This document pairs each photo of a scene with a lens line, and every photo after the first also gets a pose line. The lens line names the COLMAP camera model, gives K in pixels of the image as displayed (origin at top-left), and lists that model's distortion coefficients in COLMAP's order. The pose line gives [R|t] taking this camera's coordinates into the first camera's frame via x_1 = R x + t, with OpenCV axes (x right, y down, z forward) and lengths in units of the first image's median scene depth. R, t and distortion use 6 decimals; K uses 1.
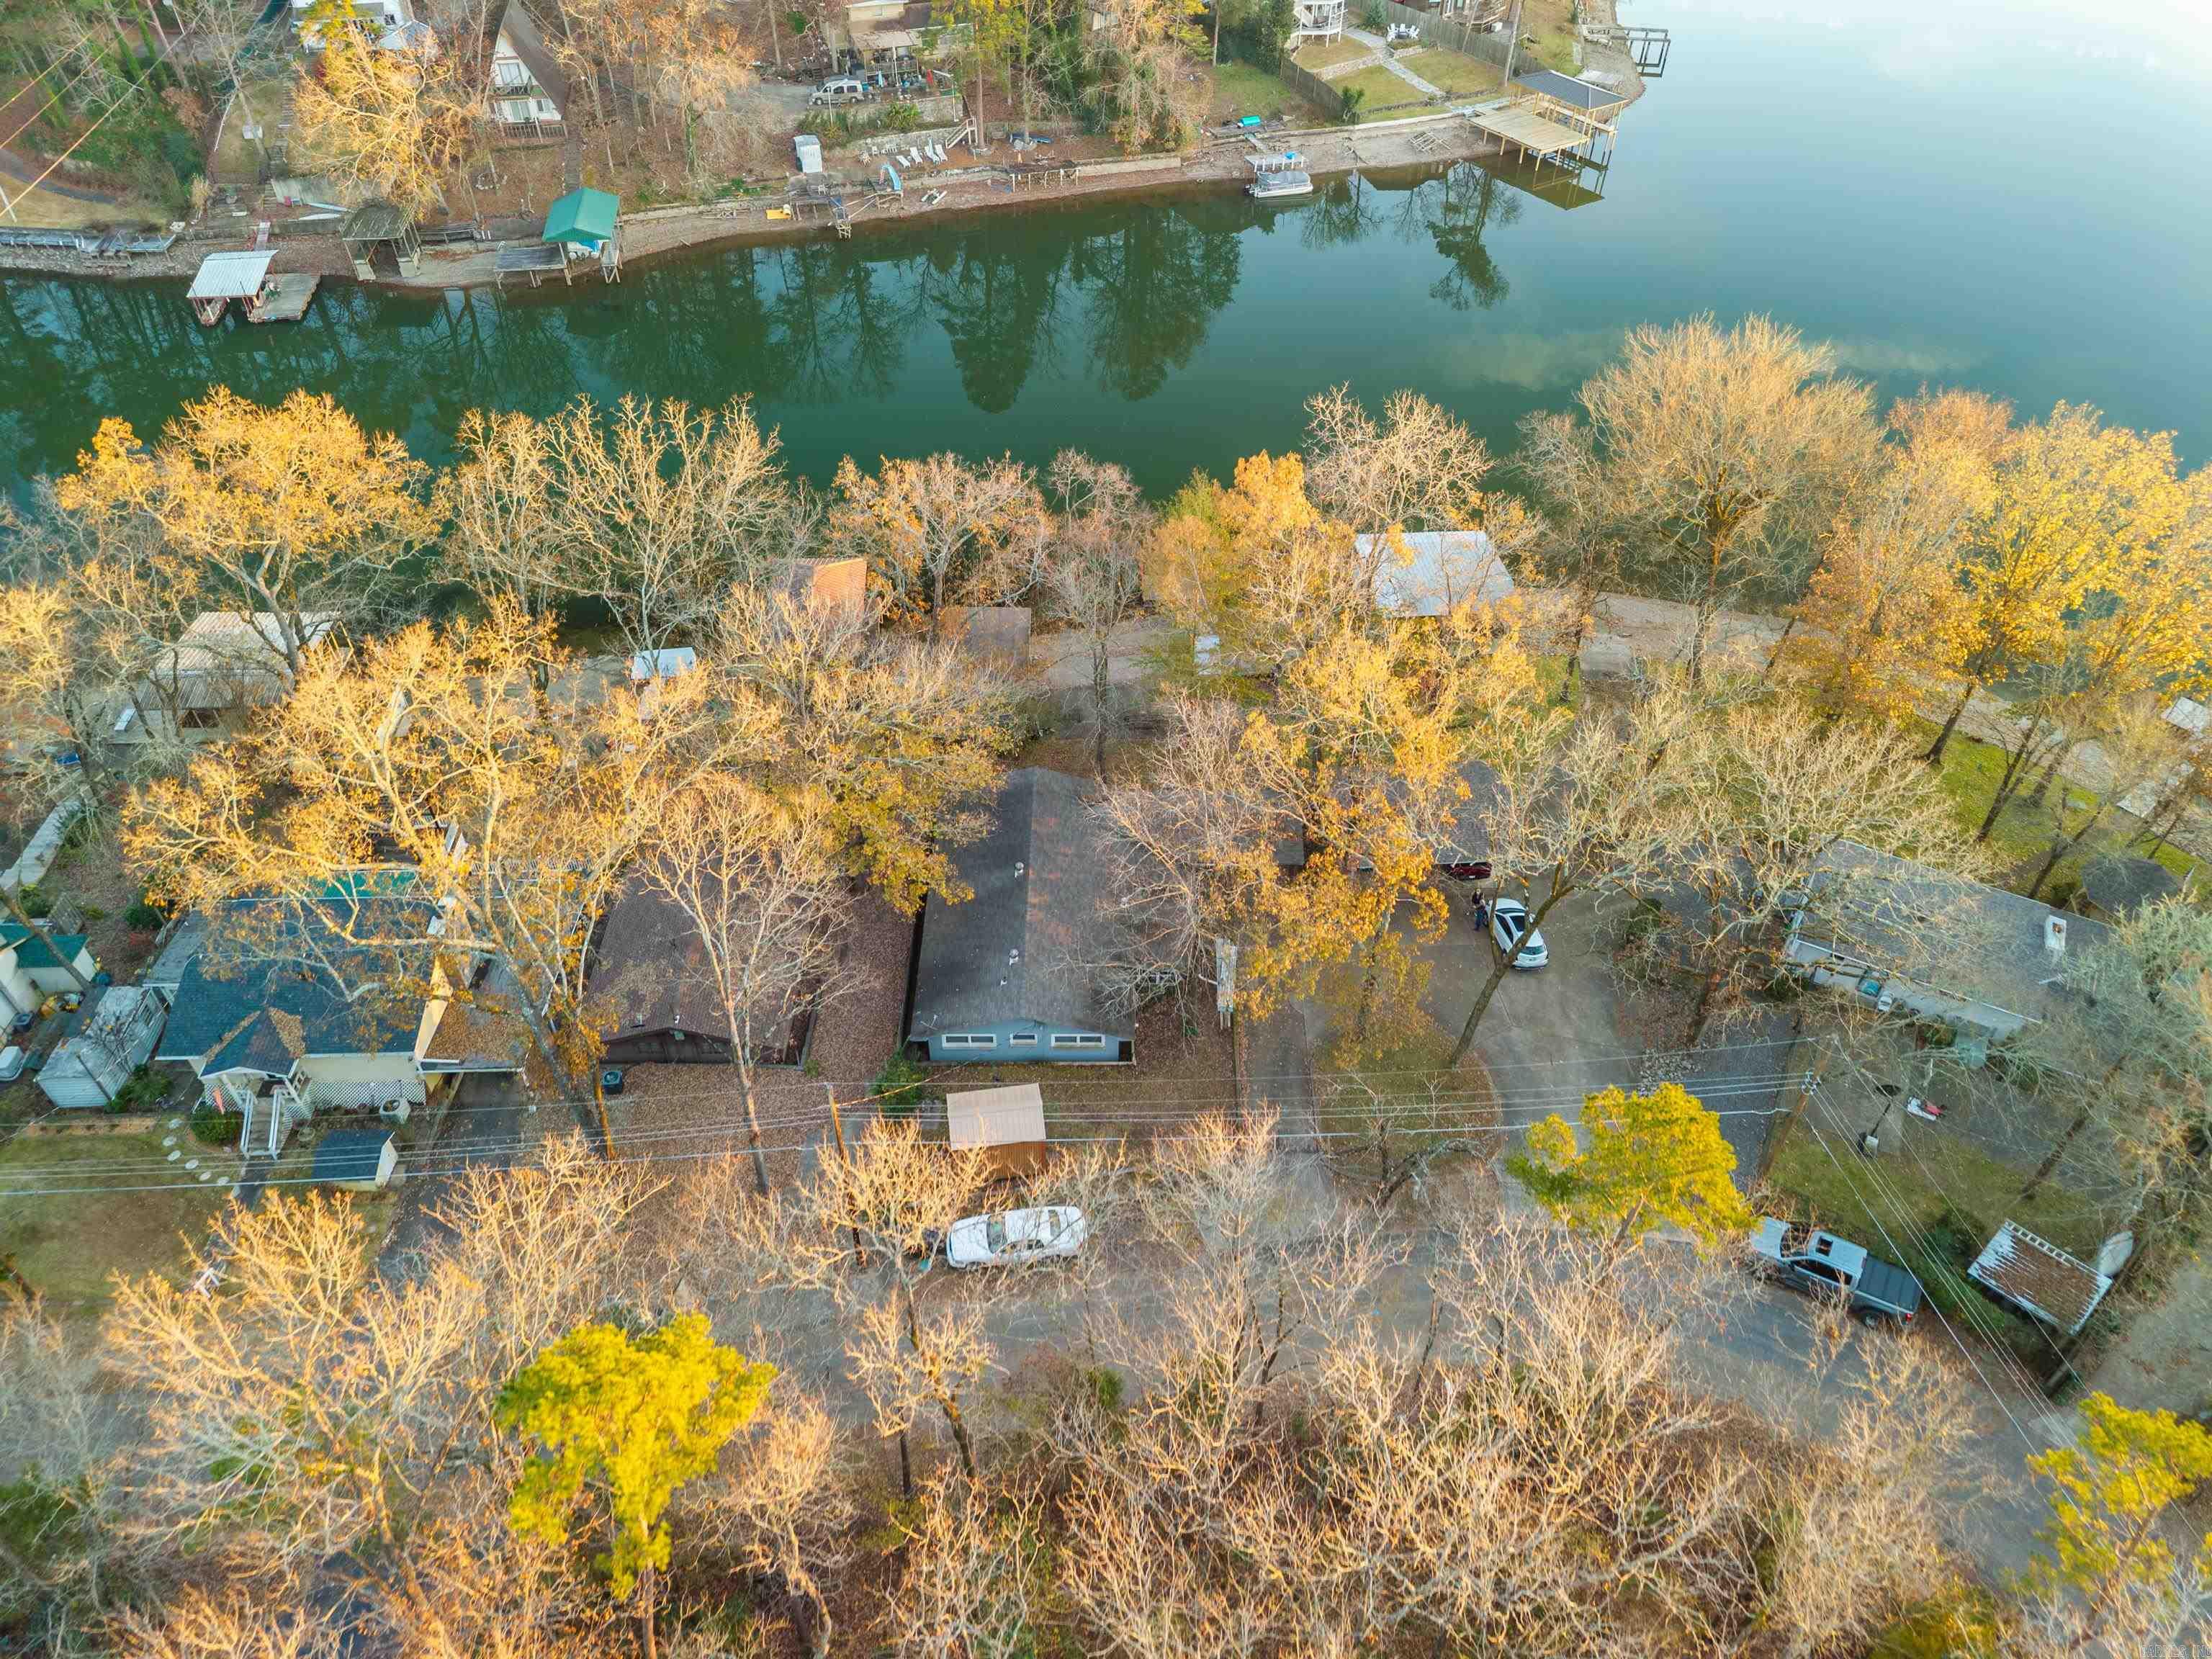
lens RADIAL K [[1454.6, 0, 1095.3], [0, 1454.6, 786.2], [0, 0, 1]] dist [0.014080, -0.002739]
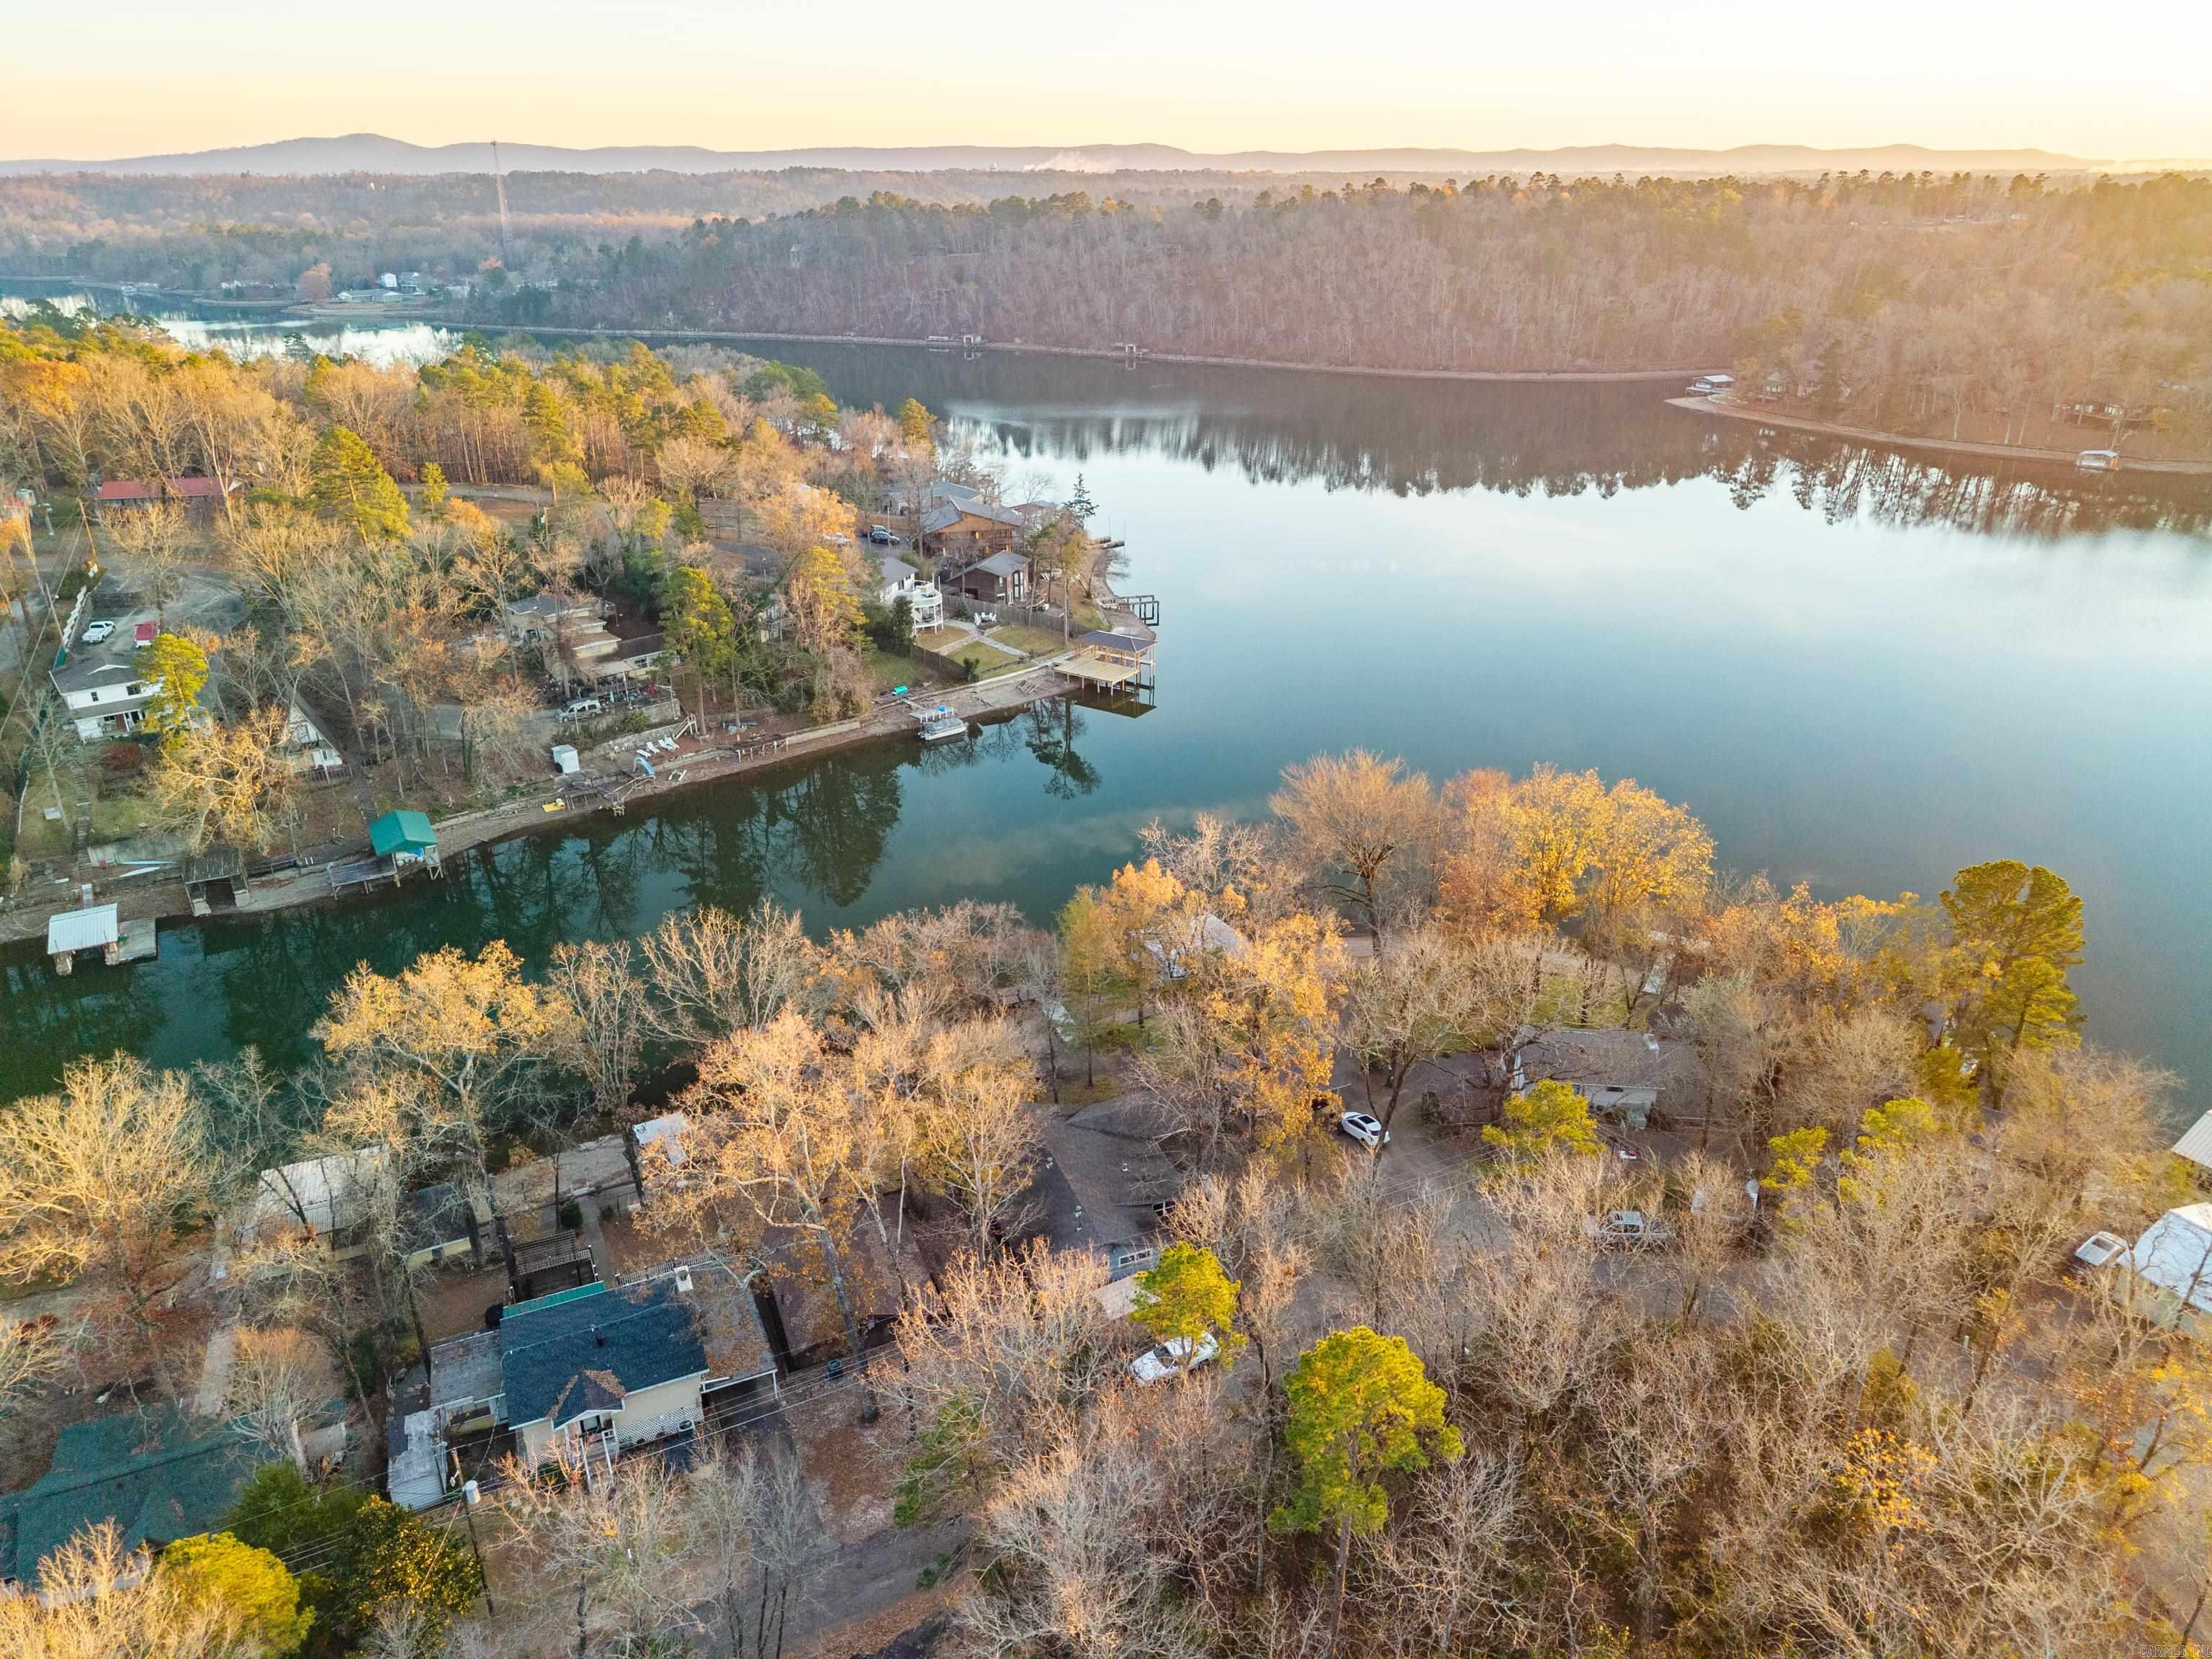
lens RADIAL K [[1454.6, 0, 1095.3], [0, 1454.6, 786.2], [0, 0, 1]] dist [0.014080, -0.002739]
pose [[0.927591, -0.150724, 0.341845, -0.204144], [0.260632, 0.916638, -0.303062, 0.075630], [-0.267669, 0.370213, 0.889548, -0.201935]]
